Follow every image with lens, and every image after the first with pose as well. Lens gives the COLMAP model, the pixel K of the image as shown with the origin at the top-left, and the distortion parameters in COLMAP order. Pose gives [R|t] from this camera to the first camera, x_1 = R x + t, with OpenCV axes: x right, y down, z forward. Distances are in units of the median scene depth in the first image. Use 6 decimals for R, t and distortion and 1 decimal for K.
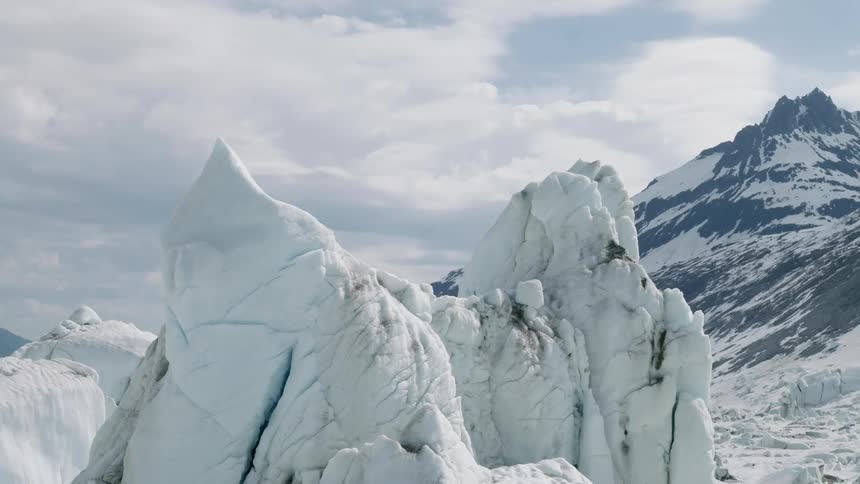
lens RADIAL K [[1234.4, 0, 432.8], [0, 1234.4, 243.1], [0, 0, 1]] dist [-0.001787, 0.000000]
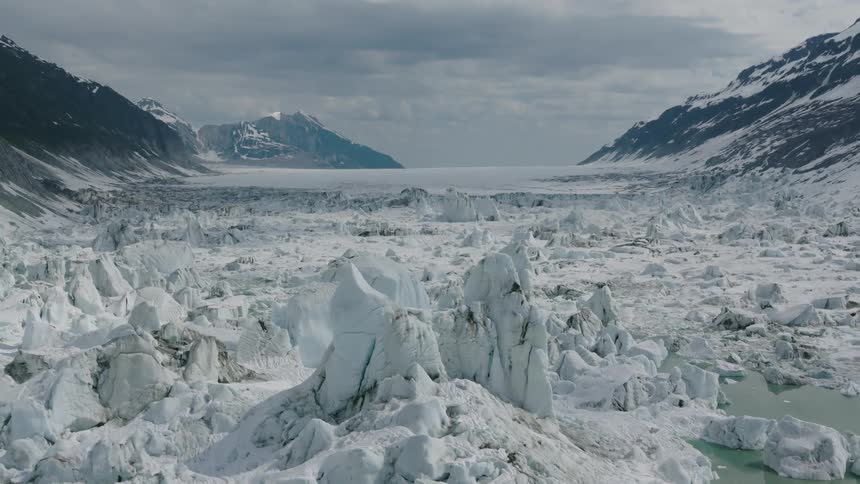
lens RADIAL K [[920.8, 0, 430.8], [0, 920.8, 238.0], [0, 0, 1]] dist [0.003515, 0.000000]
pose [[0.964771, 0.004391, -0.263056, 0.504567], [0.041868, 0.984556, 0.169989, -0.444291], [0.259740, -0.175014, 0.949687, -0.857099]]
